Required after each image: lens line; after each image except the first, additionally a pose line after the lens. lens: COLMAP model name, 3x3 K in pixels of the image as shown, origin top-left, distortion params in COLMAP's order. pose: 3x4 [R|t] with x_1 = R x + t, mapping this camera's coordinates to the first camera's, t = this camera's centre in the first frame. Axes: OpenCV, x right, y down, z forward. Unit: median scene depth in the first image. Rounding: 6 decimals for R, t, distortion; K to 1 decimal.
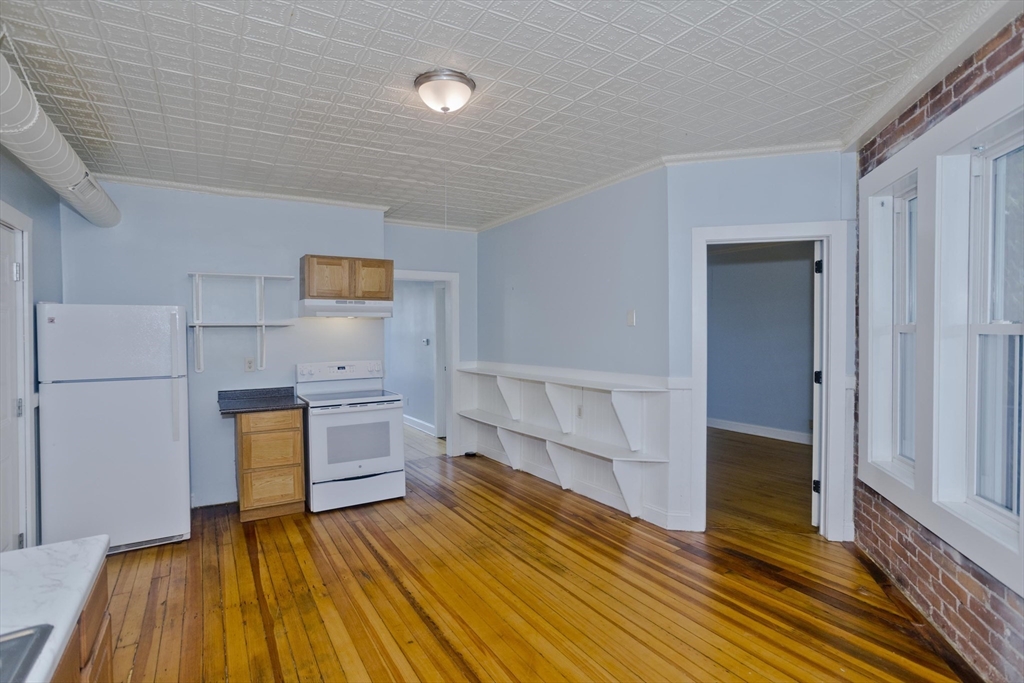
lens RADIAL K [[496.9, 0, 518.2], [0, 496.9, 333.1], [0, 0, 1]] dist [-0.040742, 0.023482]
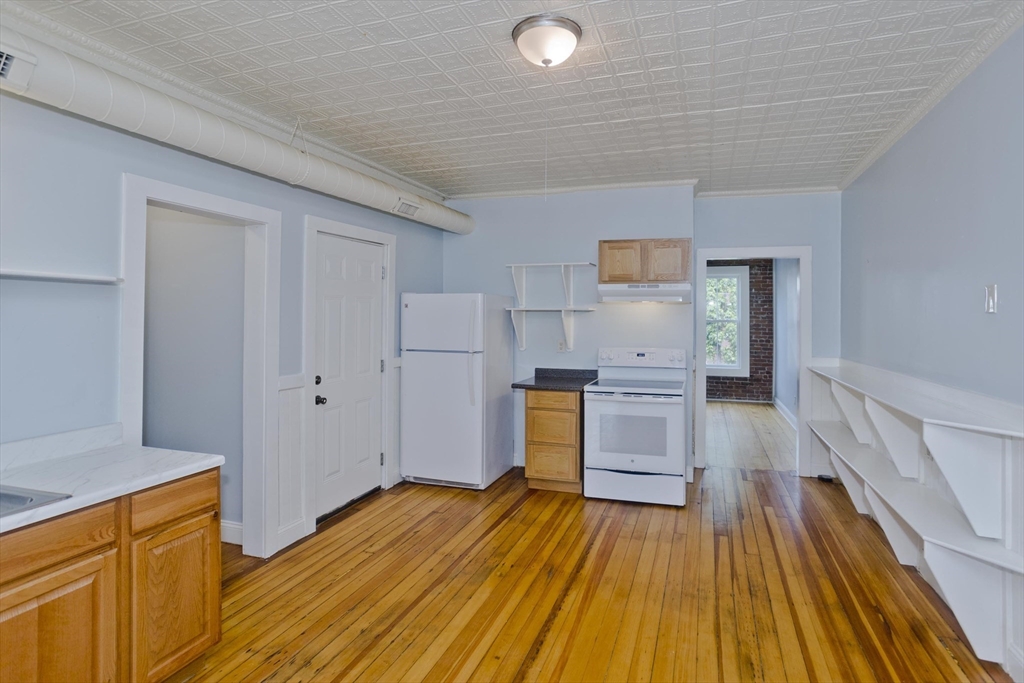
lens RADIAL K [[505.7, 0, 534.0], [0, 505.7, 308.0], [0, 0, 1]] dist [-0.042280, 0.024275]
pose [[0.678215, -0.001897, -0.734861, 0.281350], [-0.015752, 0.999729, -0.017119, -0.000736], [0.734695, 0.023186, 0.678001, 0.228832]]
